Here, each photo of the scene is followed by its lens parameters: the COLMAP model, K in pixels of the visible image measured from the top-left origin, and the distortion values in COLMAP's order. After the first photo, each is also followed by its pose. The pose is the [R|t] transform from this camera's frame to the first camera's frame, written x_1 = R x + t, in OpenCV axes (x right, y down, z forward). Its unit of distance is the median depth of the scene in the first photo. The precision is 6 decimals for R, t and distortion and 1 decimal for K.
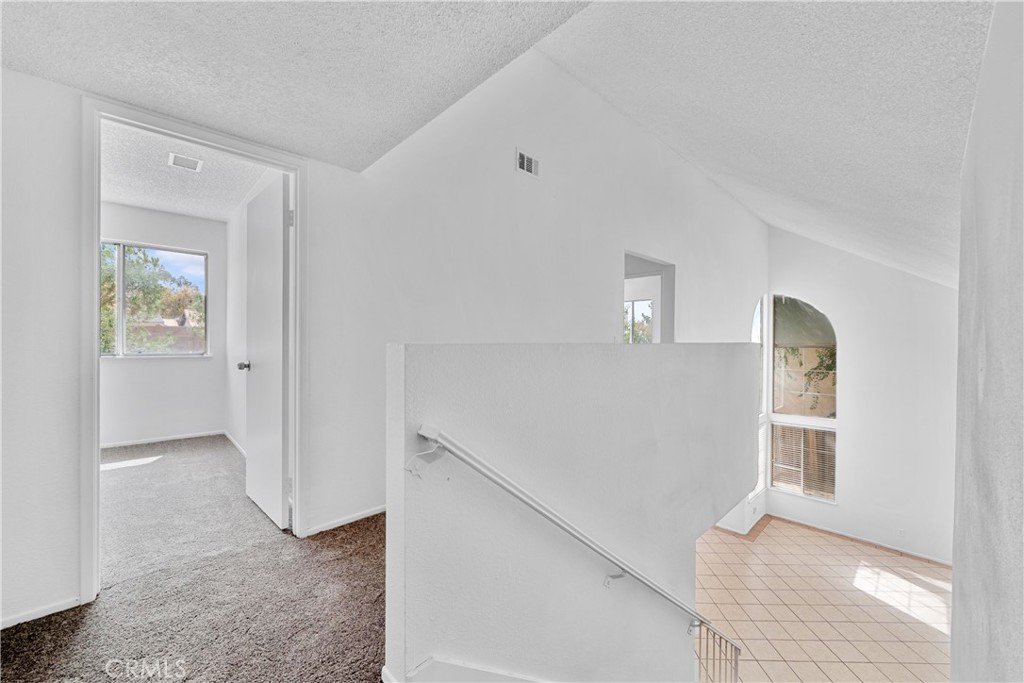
lens RADIAL K [[393.8, 0, 512.0], [0, 393.8, 341.5], [0, 0, 1]] dist [-0.000350, -0.000036]
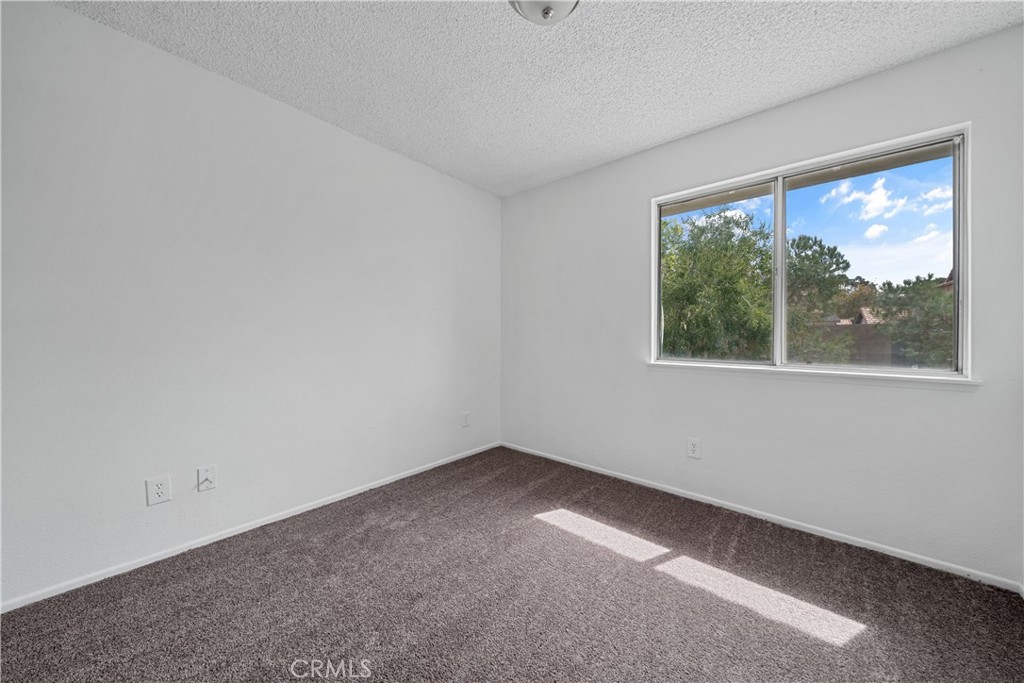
lens RADIAL K [[348.2, 0, 512.0], [0, 348.2, 341.5], [0, 0, 1]] dist [0.000467, 0.000108]
pose [[0.092364, 0.008301, -0.995691, -0.166348], [-0.001215, 0.999965, 0.008224, -0.005109], [0.995725, 0.000451, 0.092371, 0.183644]]
